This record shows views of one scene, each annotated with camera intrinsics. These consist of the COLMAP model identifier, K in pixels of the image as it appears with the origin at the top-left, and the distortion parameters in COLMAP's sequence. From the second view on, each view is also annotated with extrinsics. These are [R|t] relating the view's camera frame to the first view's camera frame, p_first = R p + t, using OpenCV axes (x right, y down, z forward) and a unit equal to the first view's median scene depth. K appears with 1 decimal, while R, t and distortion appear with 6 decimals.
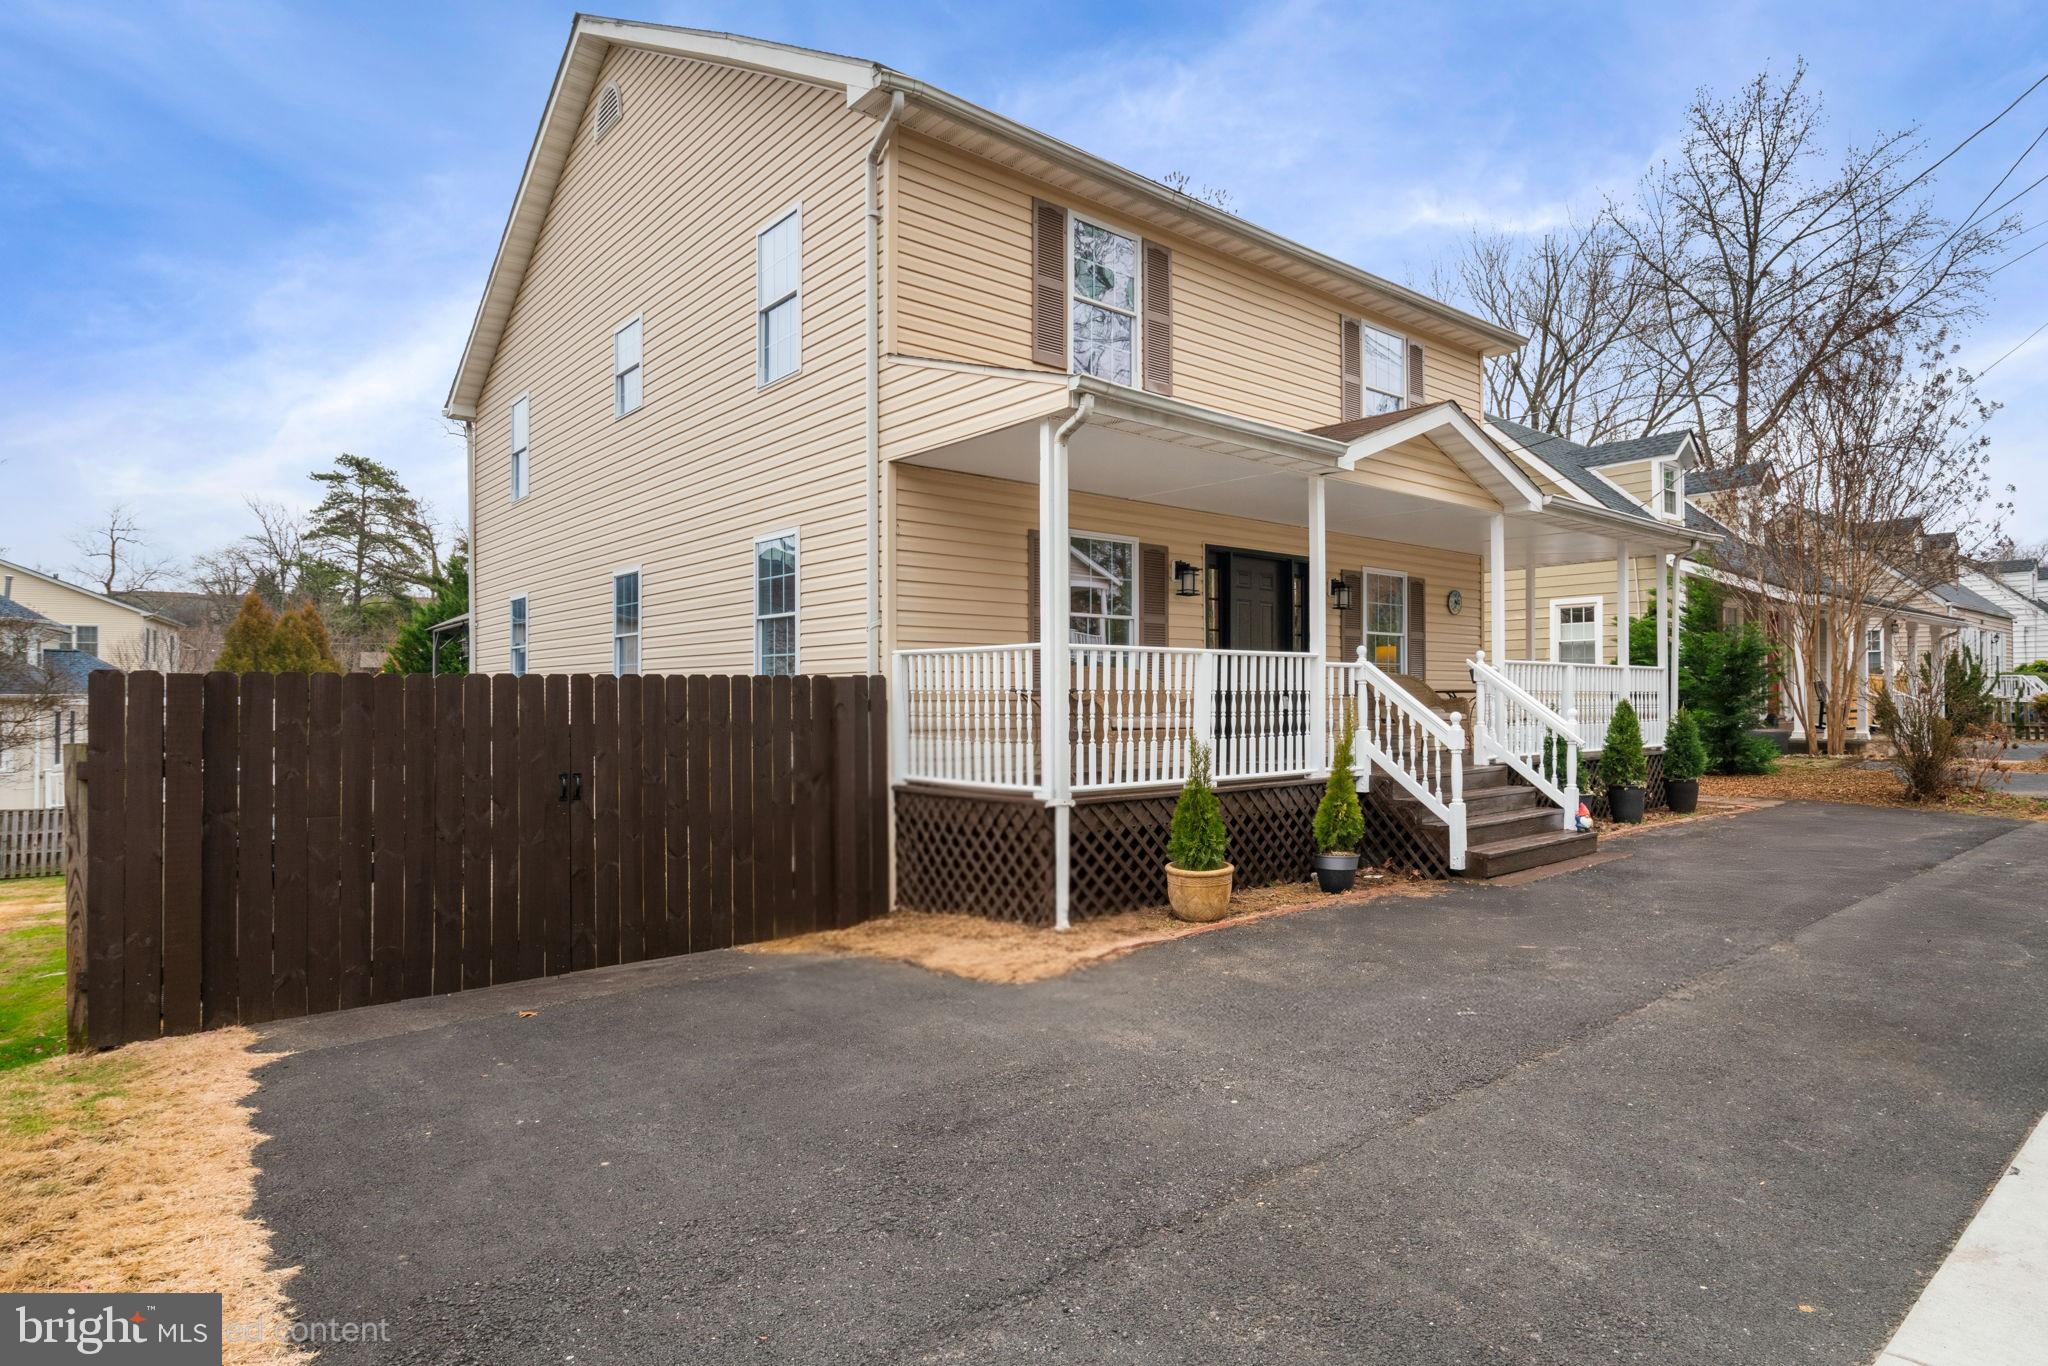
lens RADIAL K [[1111.0, 0, 1040.0], [0, 1111.0, 690.6], [0, 0, 1]] dist [0.006581, 0.003560]
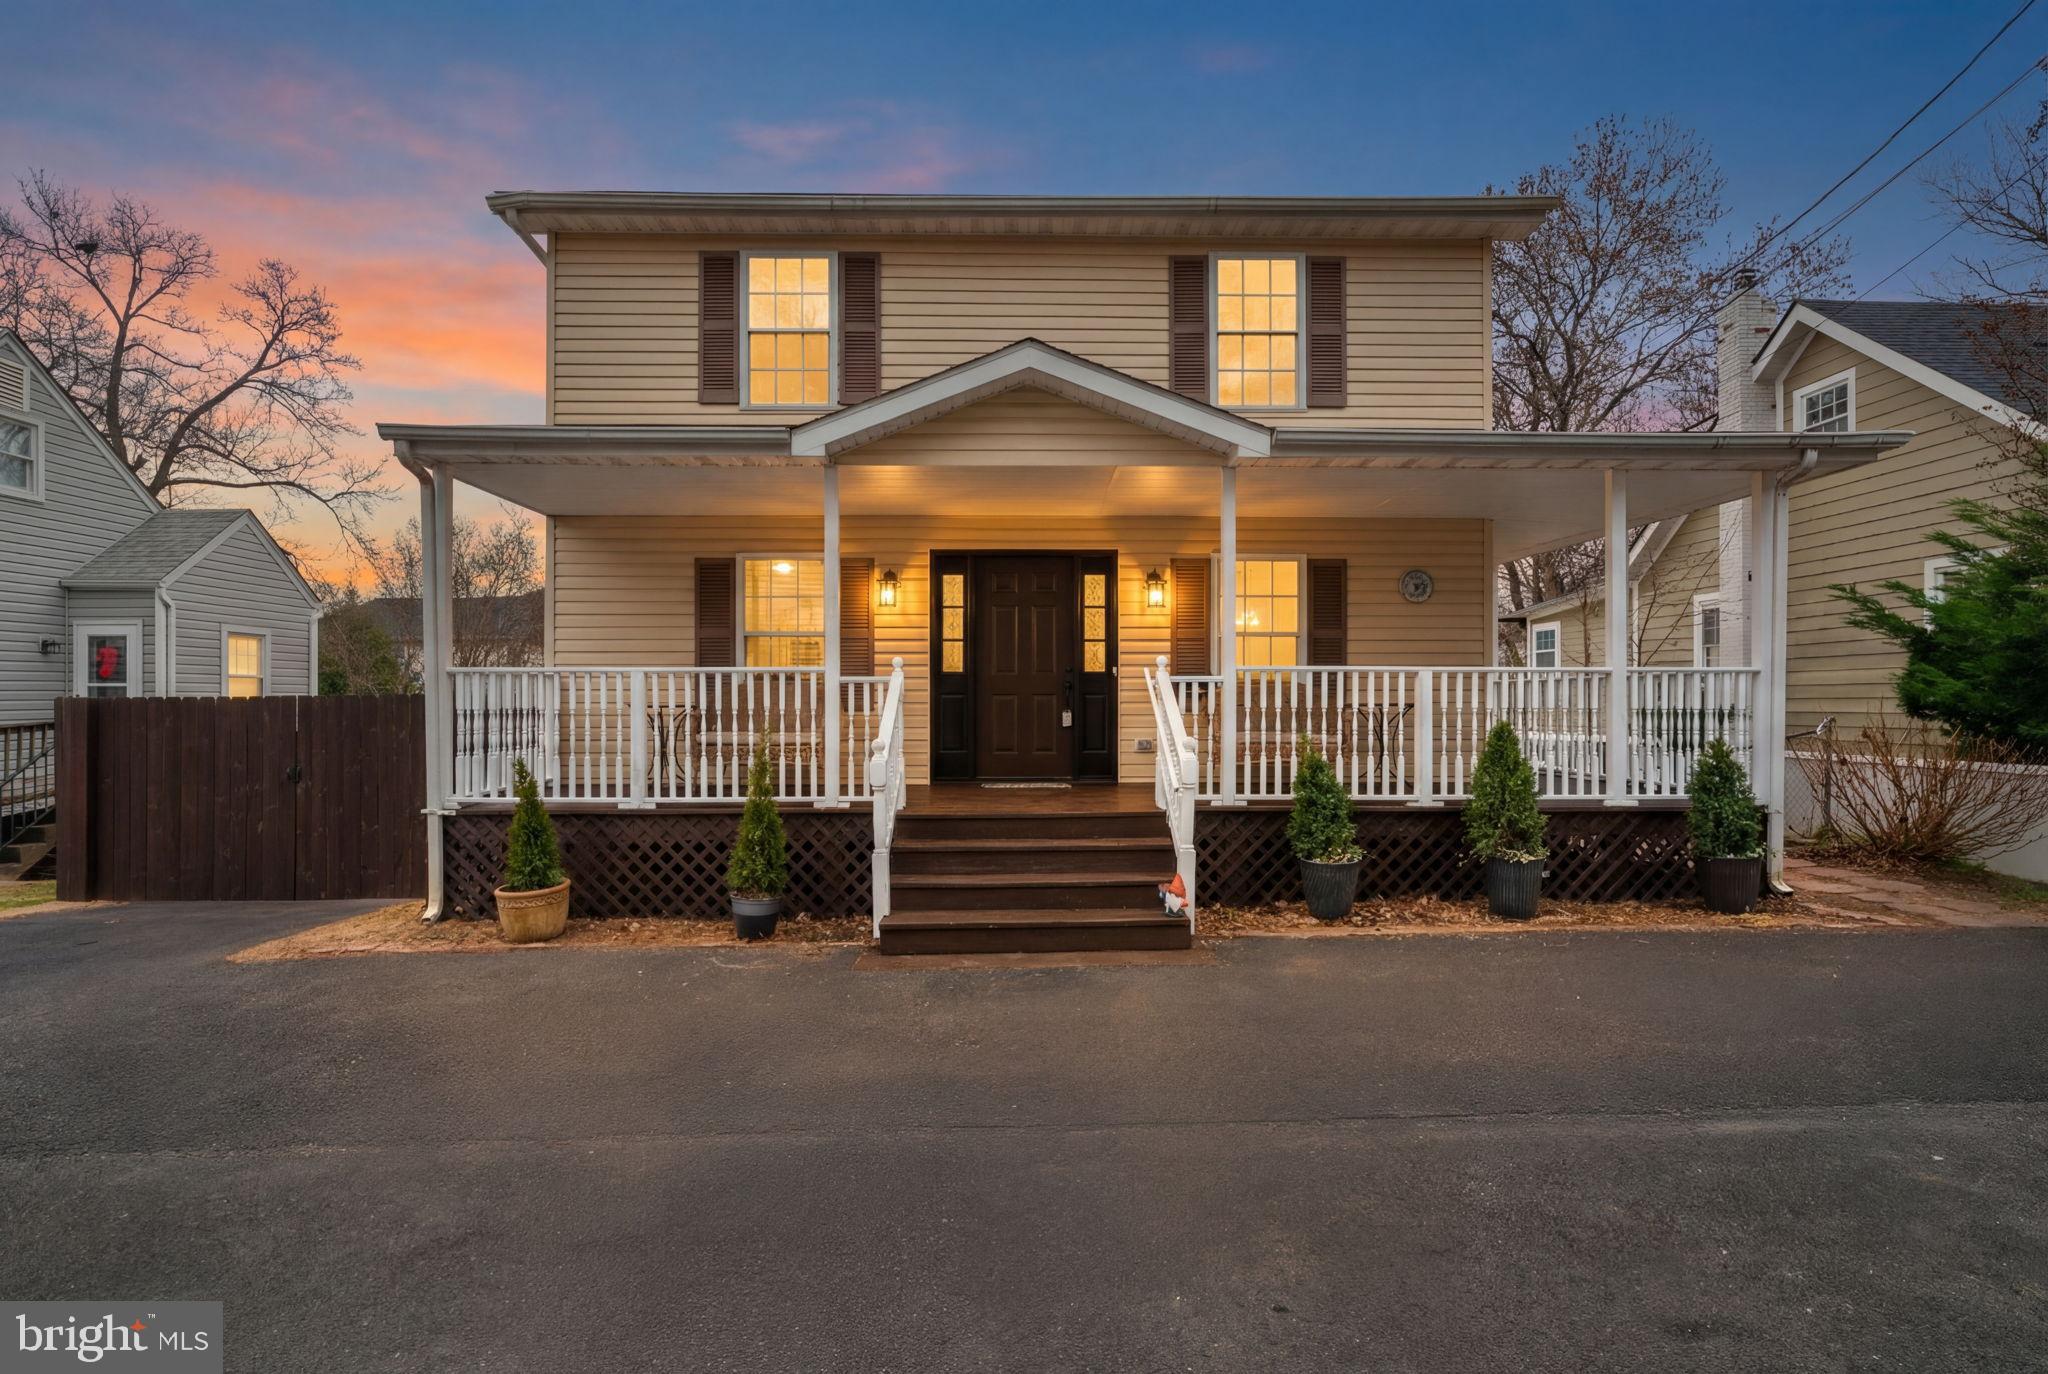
lens RADIAL K [[778.9, 0, 1026.1], [0, 778.9, 724.1], [0, 0, 1]] dist [-0.017811, -0.000118]
pose [[0.772064, 0.007243, -0.635503, 0.651207], [0.004257, 0.999854, 0.016568, 0.005186], [0.635530, -0.015496, 0.771920, 0.554358]]
